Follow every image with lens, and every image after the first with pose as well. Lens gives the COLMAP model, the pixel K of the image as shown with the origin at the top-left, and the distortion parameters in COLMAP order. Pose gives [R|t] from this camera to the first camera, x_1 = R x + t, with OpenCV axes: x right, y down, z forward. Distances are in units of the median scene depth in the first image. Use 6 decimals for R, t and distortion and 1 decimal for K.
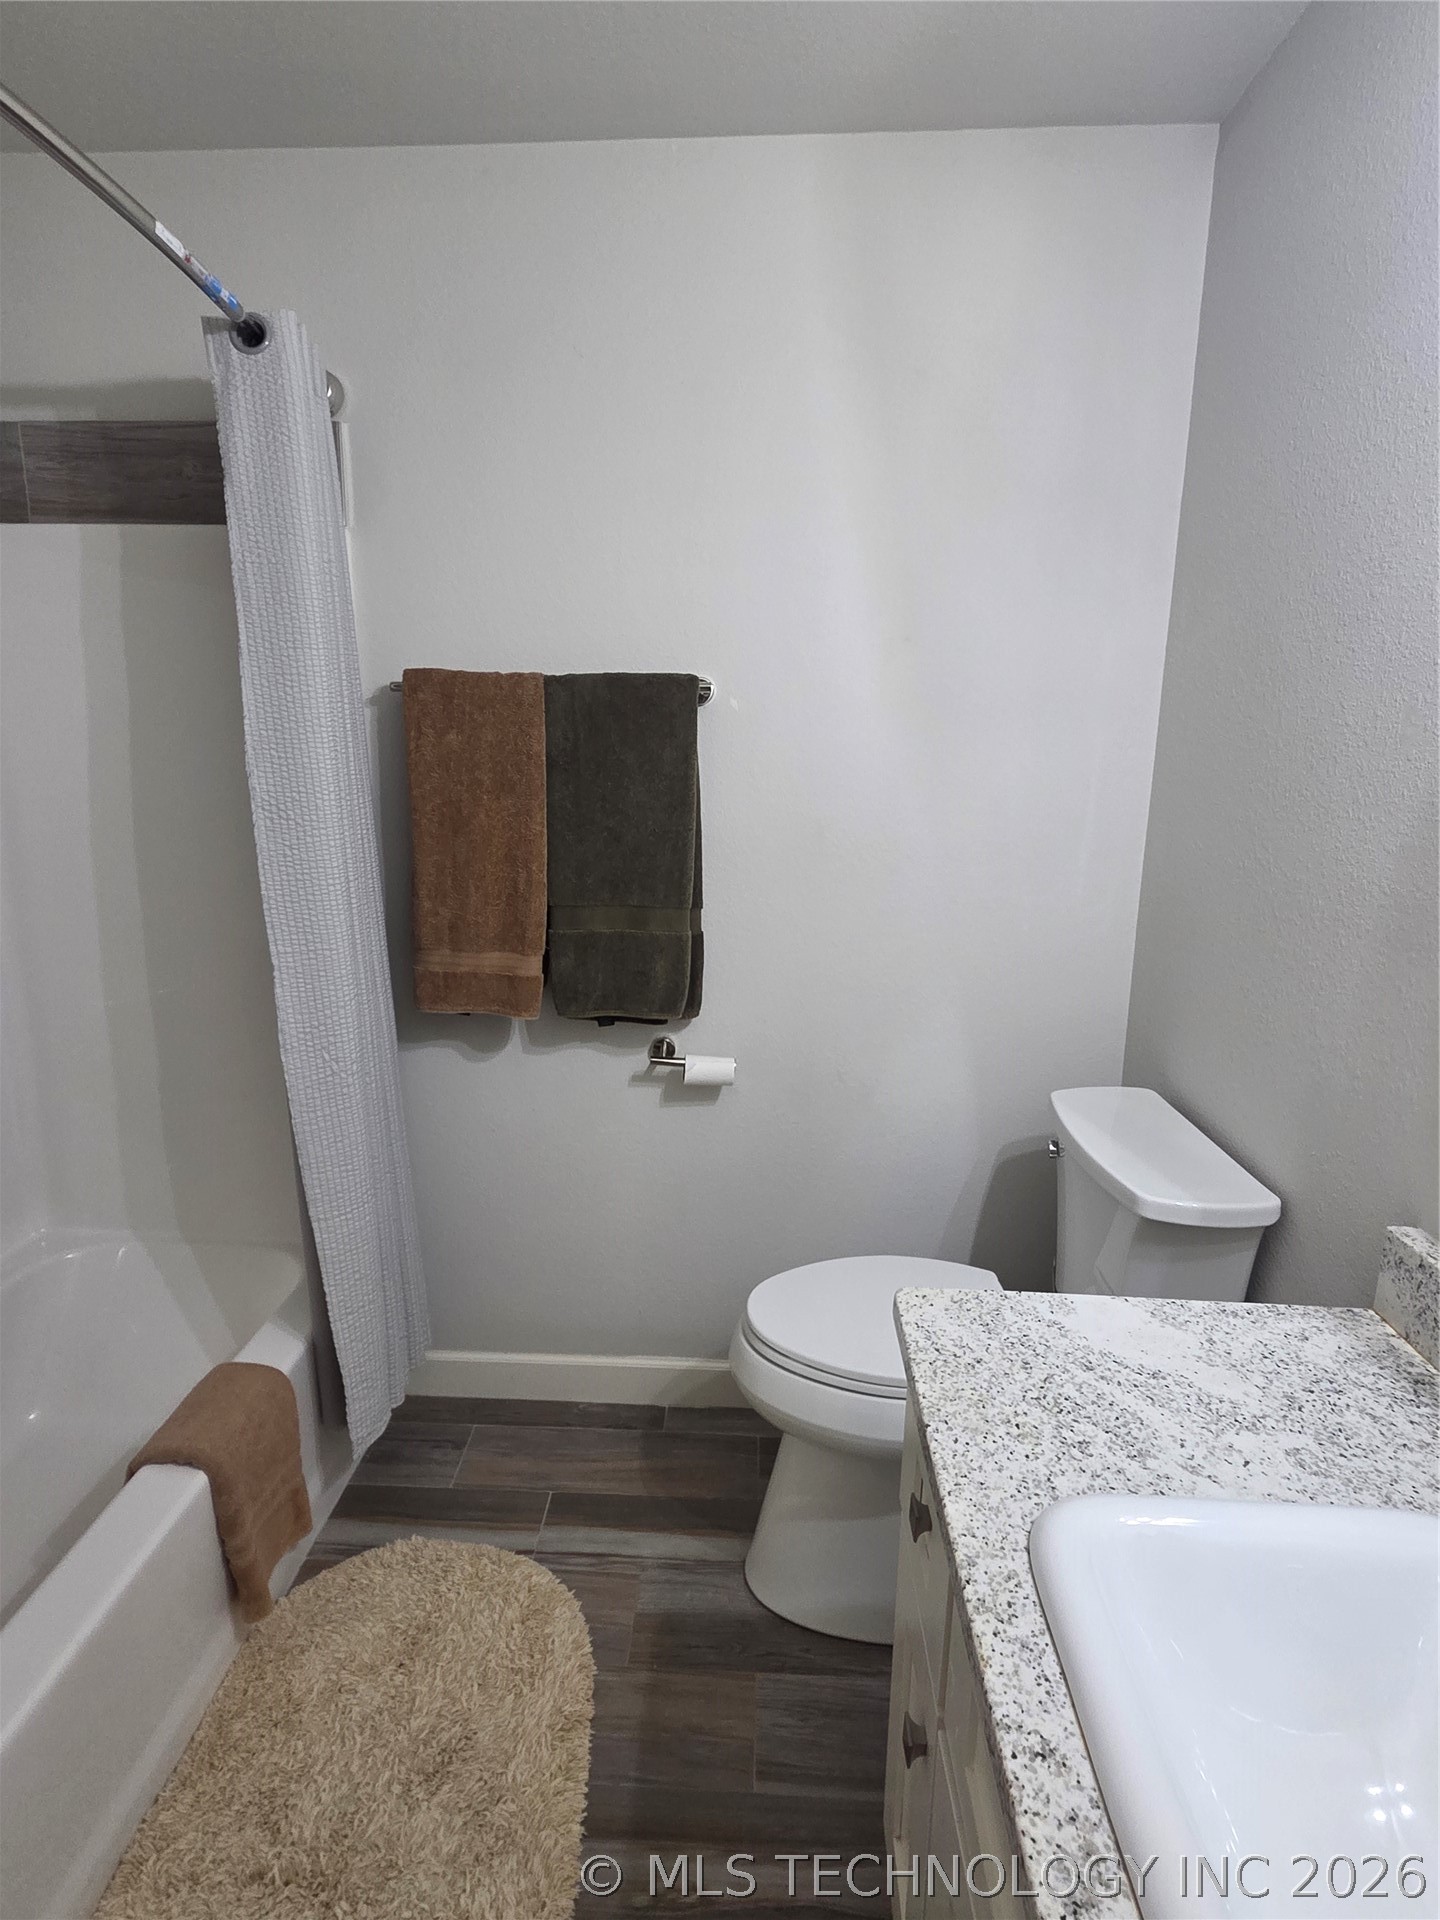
lens RADIAL K [[984.6, 0, 711.5], [0, 984.6, 949.9], [0, 0, 1]] dist [0.004725, -0.000943]
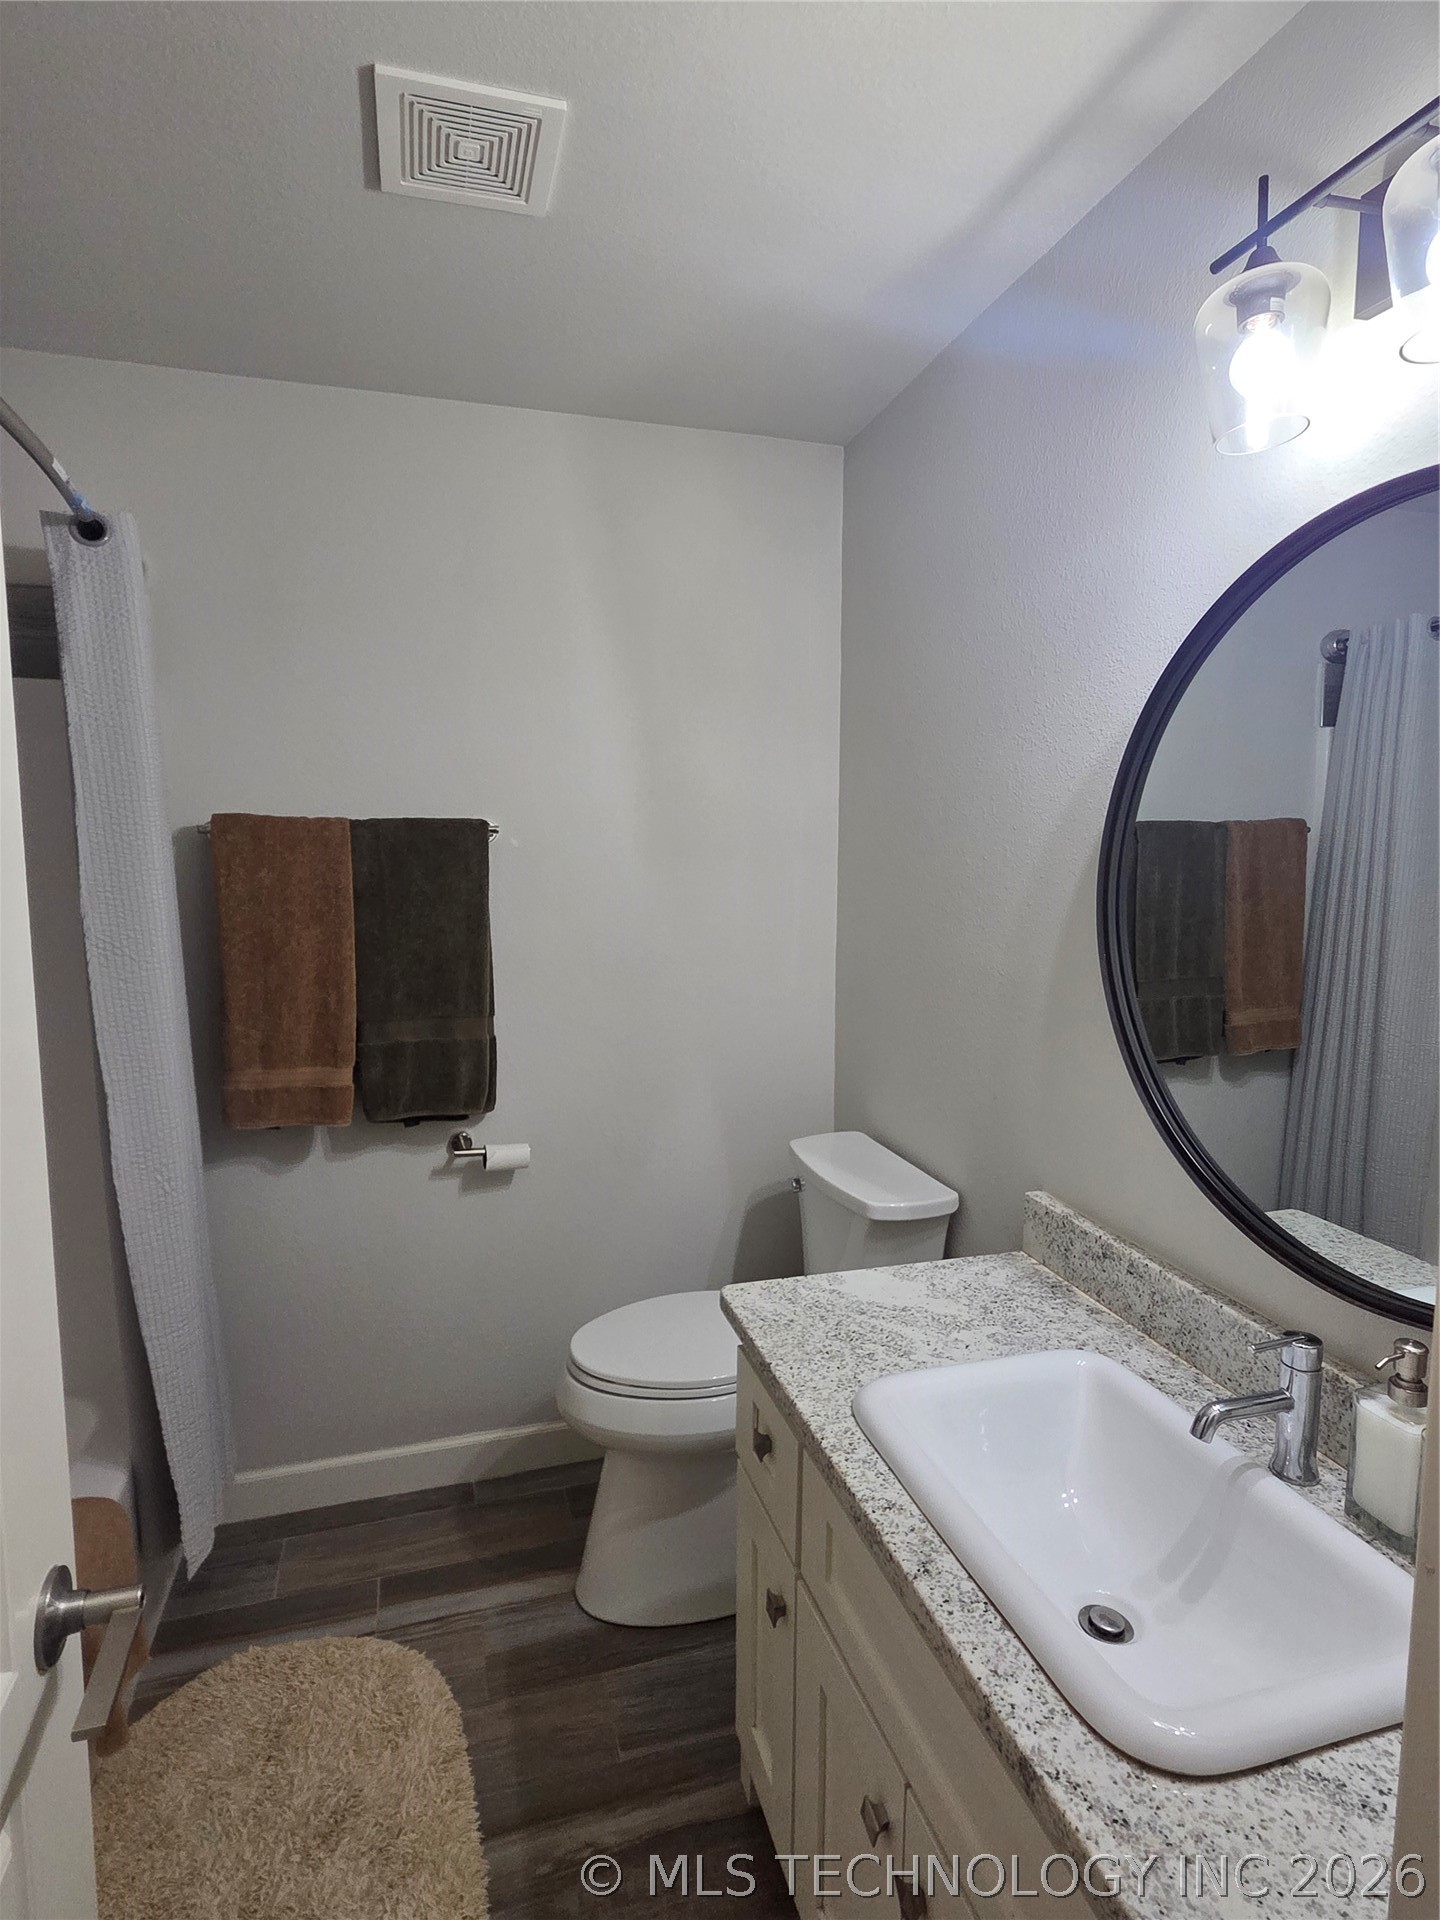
lens RADIAL K [[984.6, 0, 711.5], [0, 984.6, 949.9], [0, 0, 1]] dist [0.004725, -0.000943]
pose [[0.944775, -0.042411, 0.324963, -0.174355], [0.075742, 0.993002, -0.090610, 0.007394], [-0.318846, 0.110219, 0.941376, -0.220663]]
